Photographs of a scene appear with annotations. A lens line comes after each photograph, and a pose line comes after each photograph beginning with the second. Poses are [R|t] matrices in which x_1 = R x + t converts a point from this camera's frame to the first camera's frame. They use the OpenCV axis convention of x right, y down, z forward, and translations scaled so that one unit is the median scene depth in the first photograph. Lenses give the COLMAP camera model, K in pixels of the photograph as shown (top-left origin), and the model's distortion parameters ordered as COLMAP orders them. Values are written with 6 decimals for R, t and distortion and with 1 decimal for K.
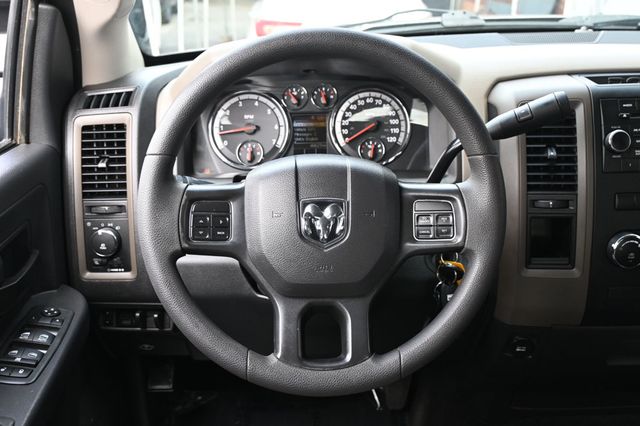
lens RADIAL K [[709.1, 0, 320.0], [0, 709.1, 213.0], [0, 0, 1]] dist [0.008843, 0.018309]
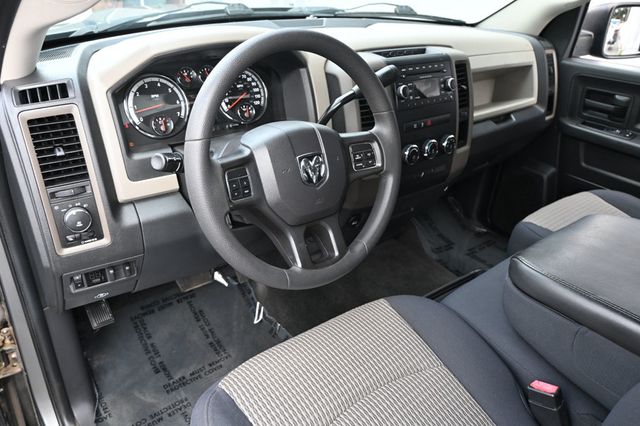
lens RADIAL K [[476.0, 0, 320.0], [0, 476.0, 213.0], [0, 0, 1]] dist [0.006663, 0.002531]
pose [[0.808272, -0.226859, 0.543352, -0.398748], [0.136579, 0.969864, 0.201765, -0.071250], [-0.572750, -0.088870, 0.814898, 0.145317]]
